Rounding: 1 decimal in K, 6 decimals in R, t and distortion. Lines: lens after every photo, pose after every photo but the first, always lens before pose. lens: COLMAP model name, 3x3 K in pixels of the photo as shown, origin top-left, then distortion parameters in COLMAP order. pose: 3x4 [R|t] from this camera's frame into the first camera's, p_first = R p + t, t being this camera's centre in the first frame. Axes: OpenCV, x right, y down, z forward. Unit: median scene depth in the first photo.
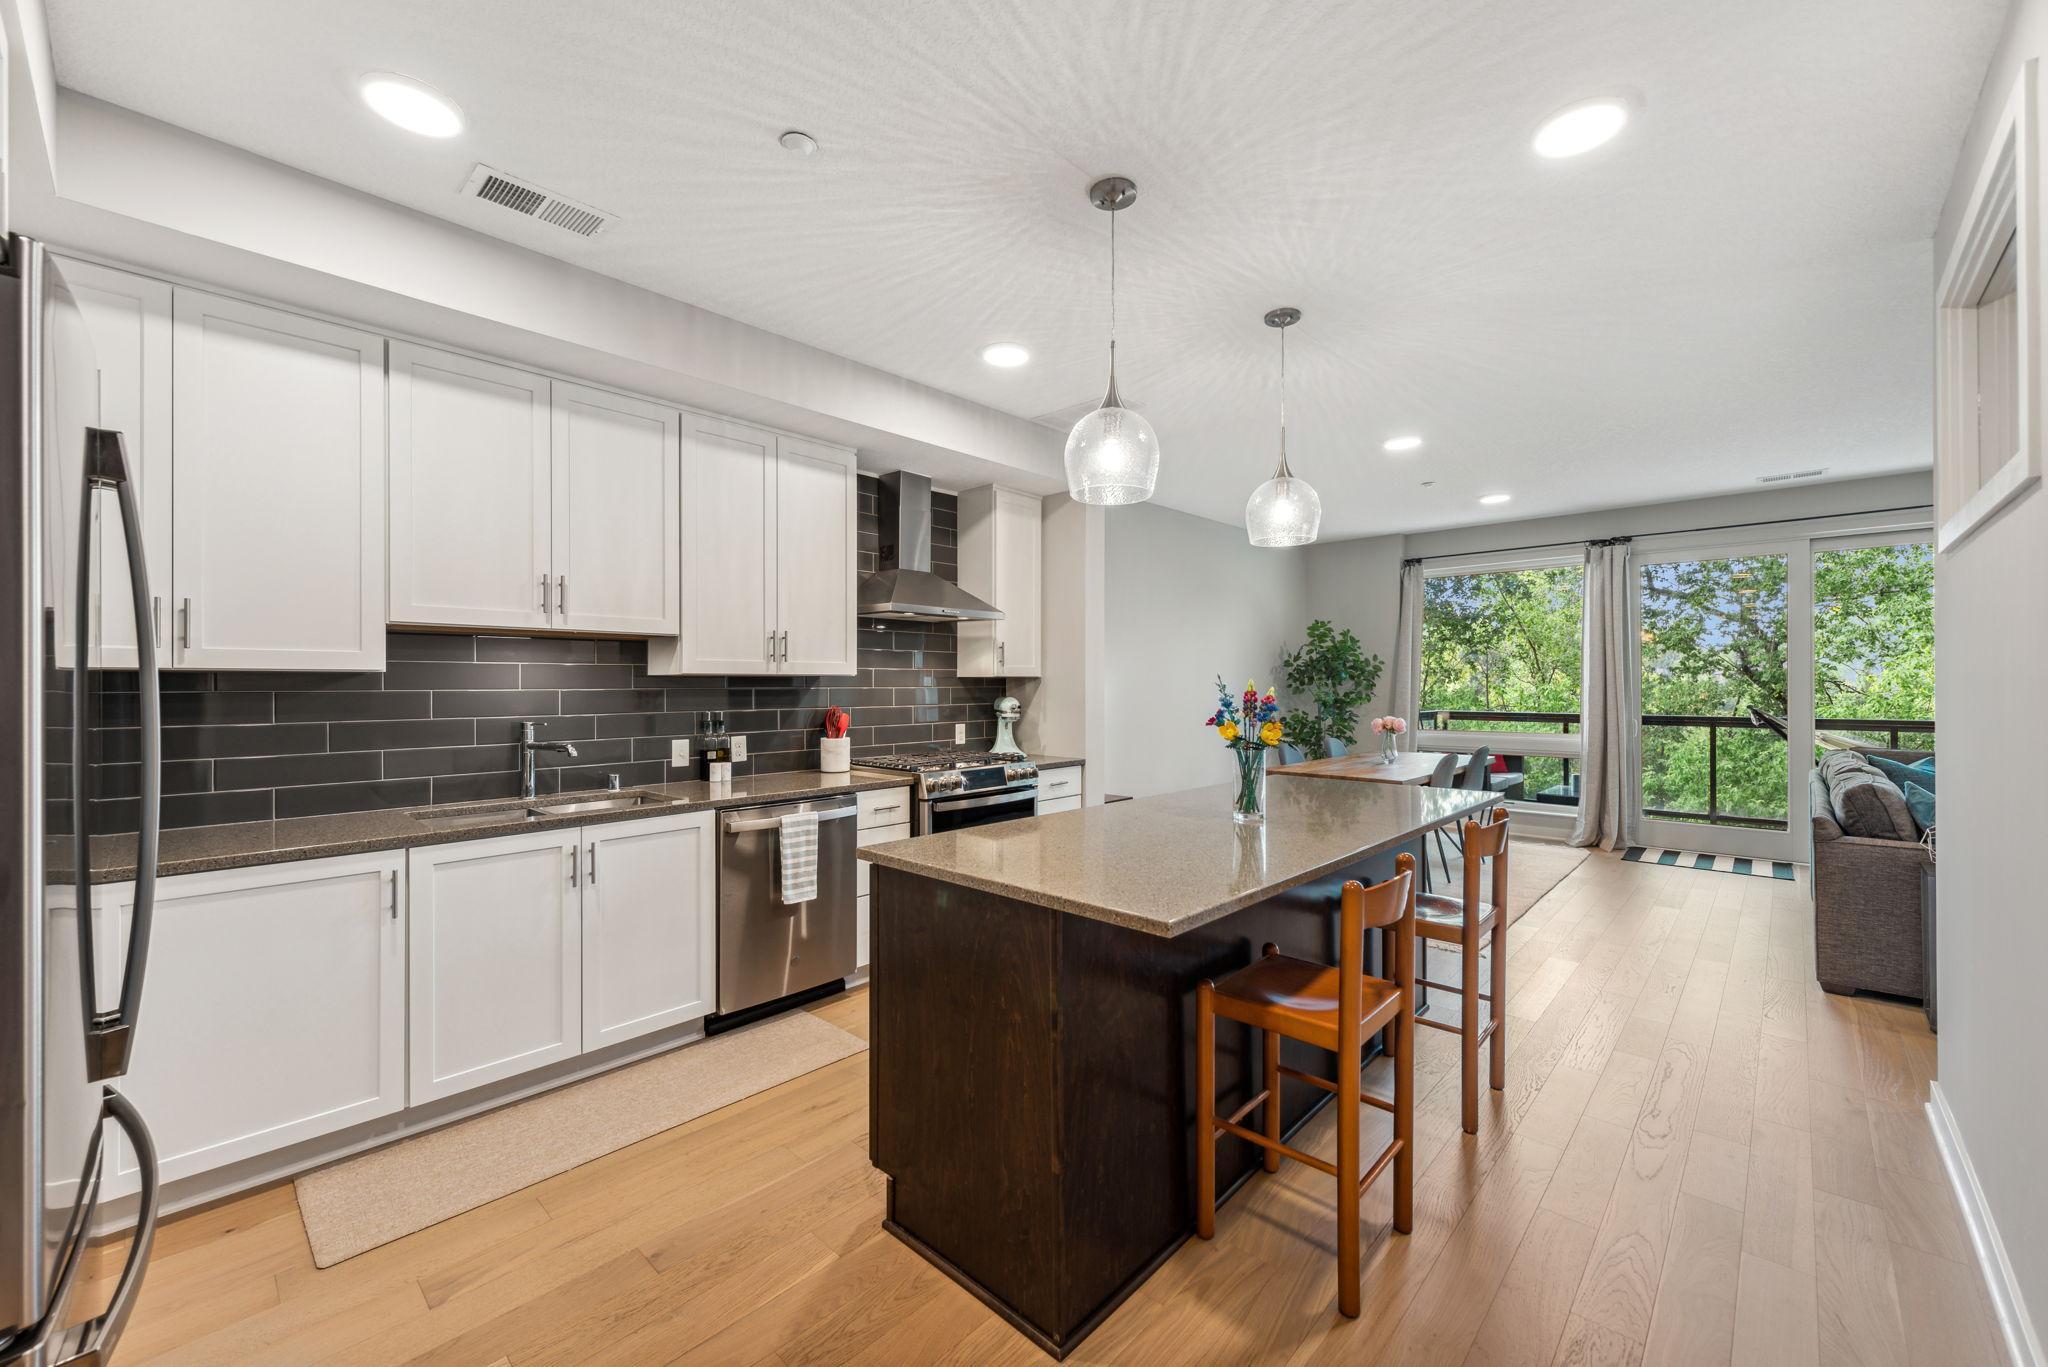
lens RADIAL K [[806.8, 0, 1020.2], [0, 806.8, 684.7], [0, 0, 1]] dist [-0.002551, -0.000909]
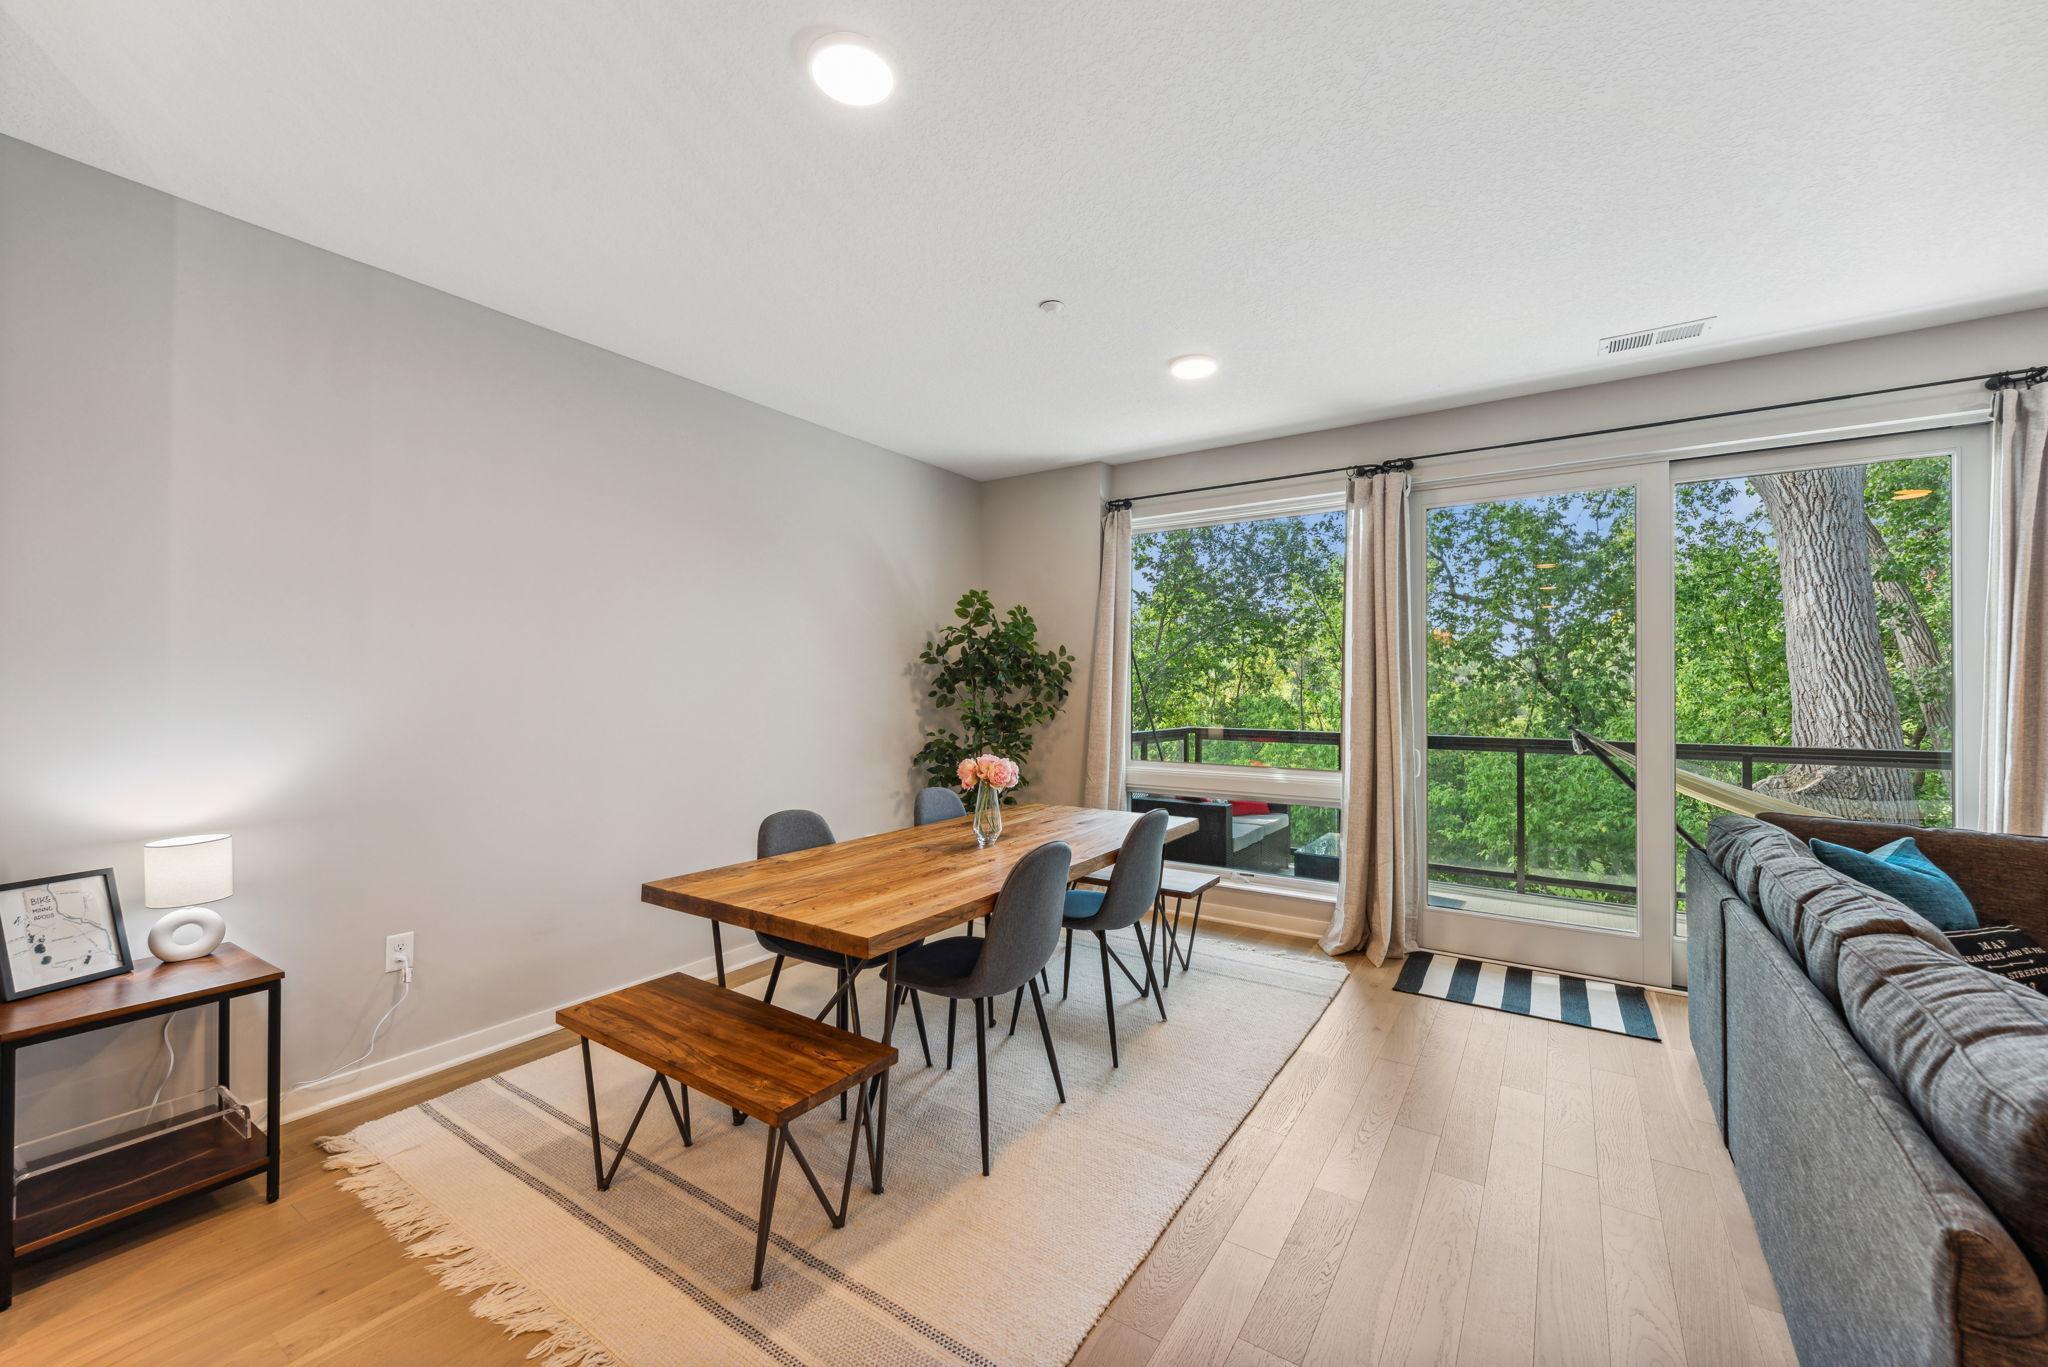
lens RADIAL K [[806.8, 0, 1020.9], [0, 806.8, 683.2], [0, 0, 1]] dist [-0.002551, -0.000909]
pose [[0.985434, 0.007364, 0.169898, 0.291750], [-0.006374, 0.999959, -0.006376, -0.003047], [-0.169938, 0.005200, 0.985441, 0.358902]]
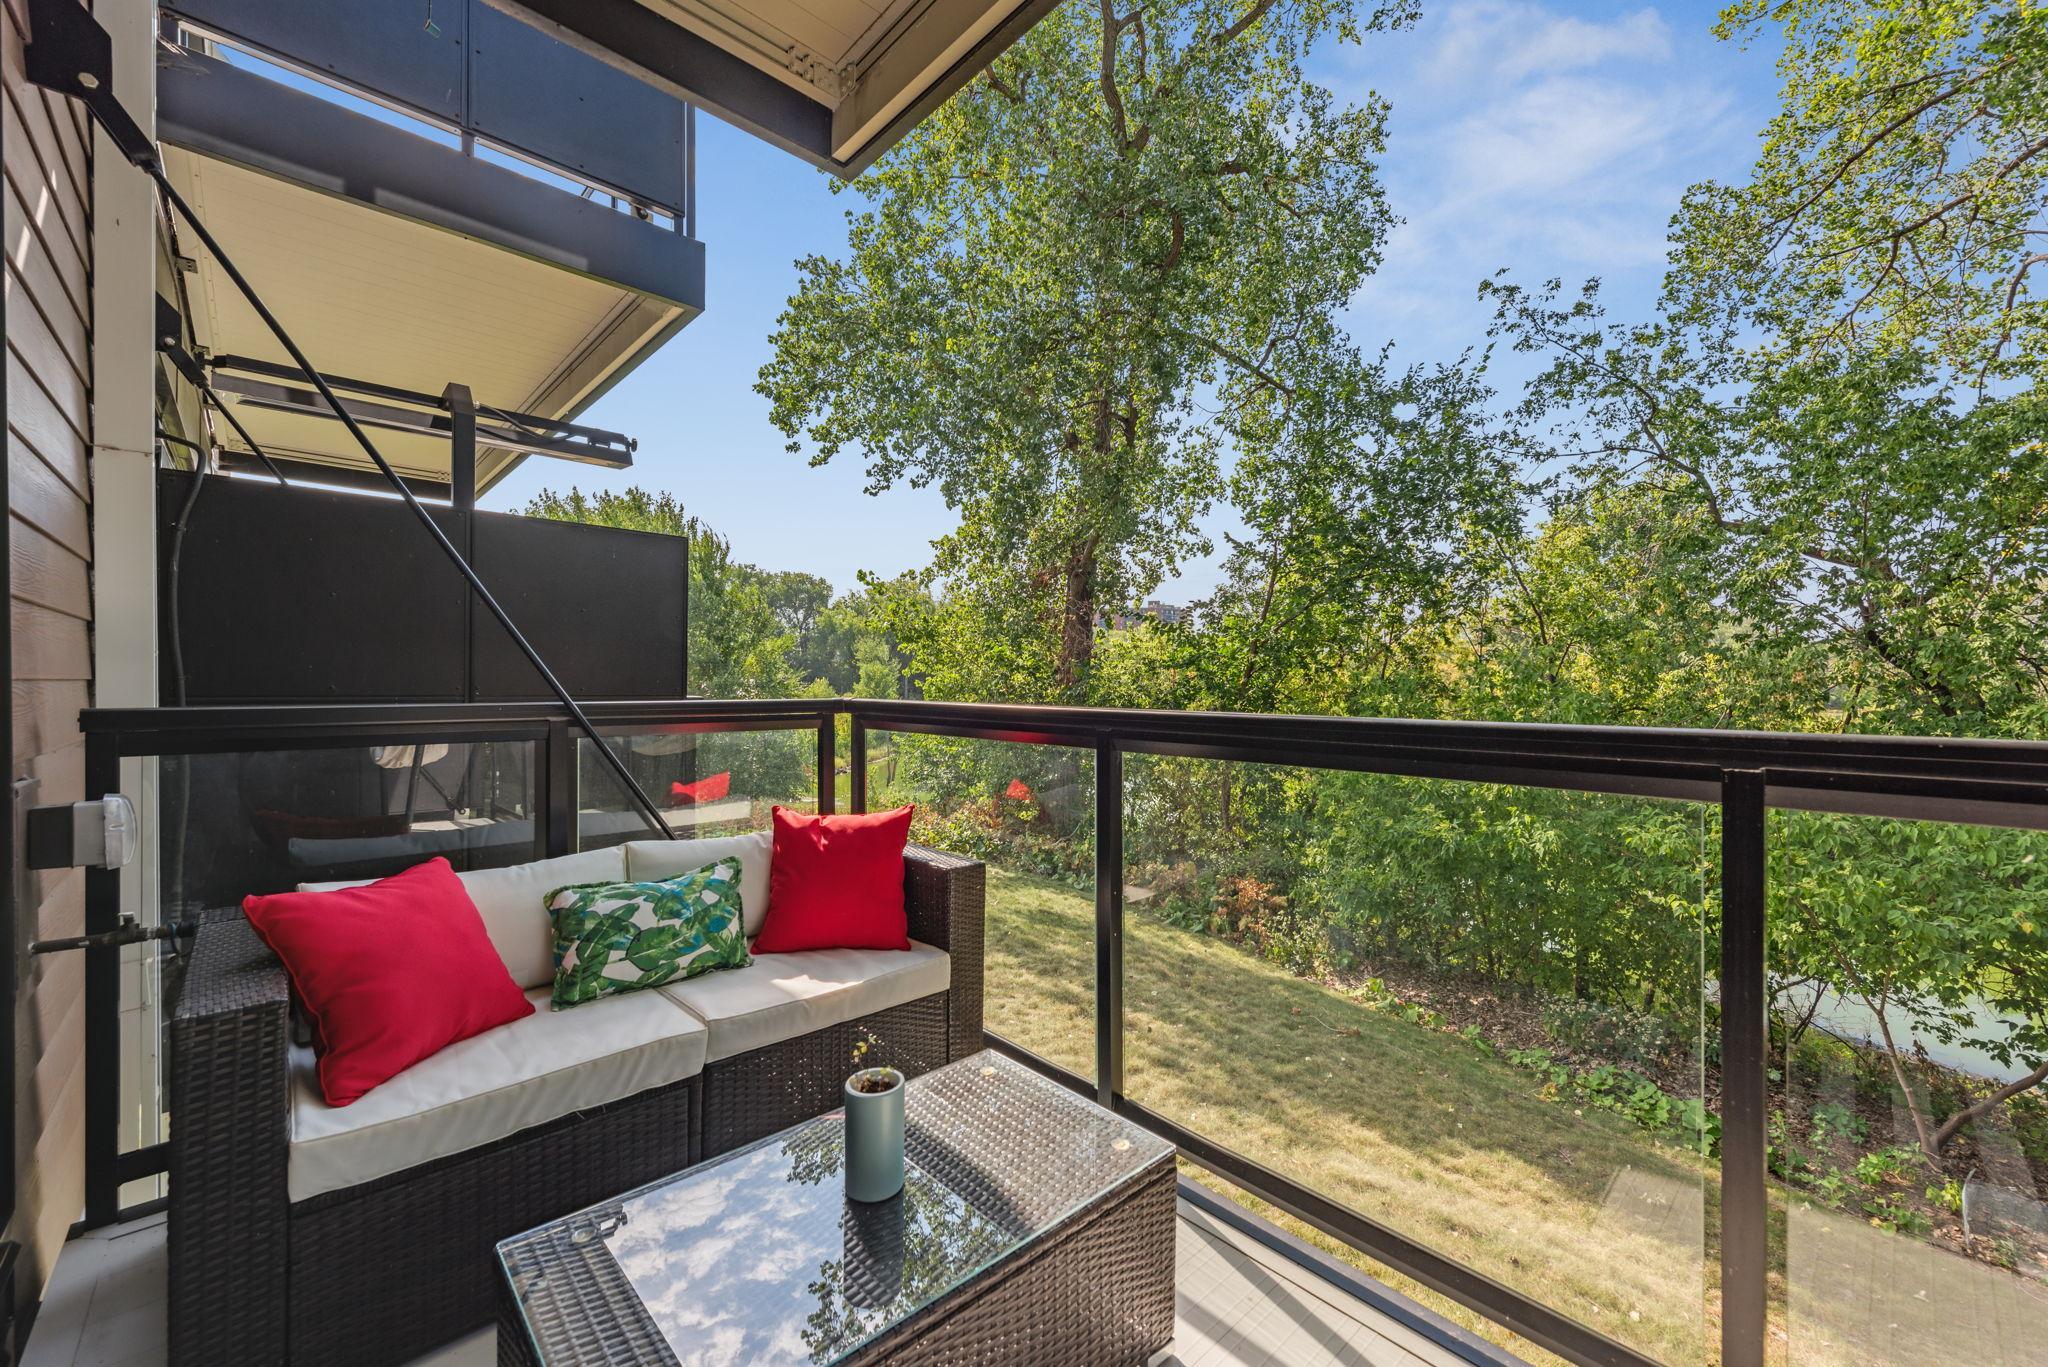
lens RADIAL K [[806.8, 0, 1009.3], [0, 806.8, 678.1], [0, 0, 1]] dist [-0.002551, -0.000909]
pose [[0.996862, 0.002180, -0.079128, 0.744037], [-0.001896, 0.999991, 0.003663, 0.024855], [0.079135, -0.003501, 0.996858, 0.848453]]
